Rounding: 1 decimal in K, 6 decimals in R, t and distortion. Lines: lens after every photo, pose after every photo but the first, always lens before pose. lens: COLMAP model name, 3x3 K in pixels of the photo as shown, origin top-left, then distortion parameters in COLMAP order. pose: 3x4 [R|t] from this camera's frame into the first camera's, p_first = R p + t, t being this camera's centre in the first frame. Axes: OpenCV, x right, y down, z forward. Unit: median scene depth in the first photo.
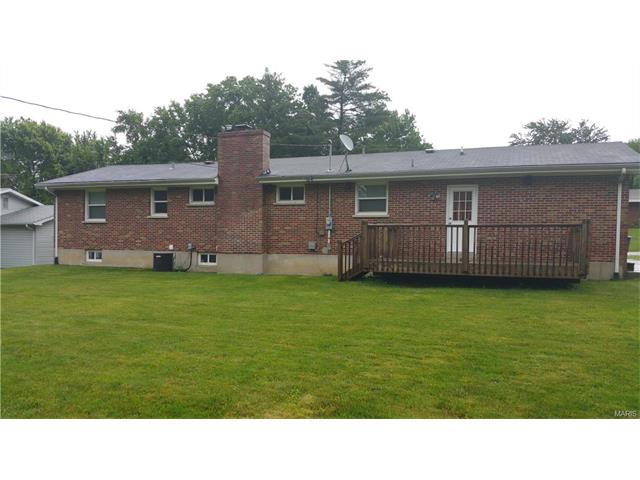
lens RADIAL K [[495.5, 0, 317.3], [0, 495.5, 252.2], [0, 0, 1]] dist [0.090129, -0.003857]
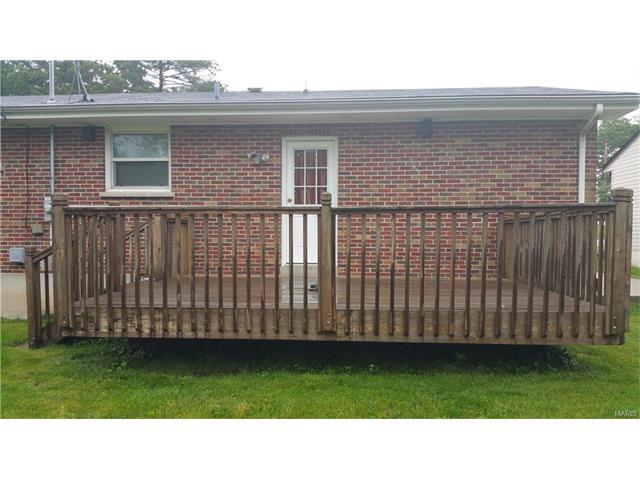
lens RADIAL K [[495.5, 0, 317.3], [0, 495.5, 252.2], [0, 0, 1]] dist [0.090129, -0.003857]
pose [[0.953167, -0.022968, 0.301572, 0.165262], [0.018871, 0.999686, 0.016493, -0.025261], [-0.301856, -0.010030, 0.953301, 0.600673]]
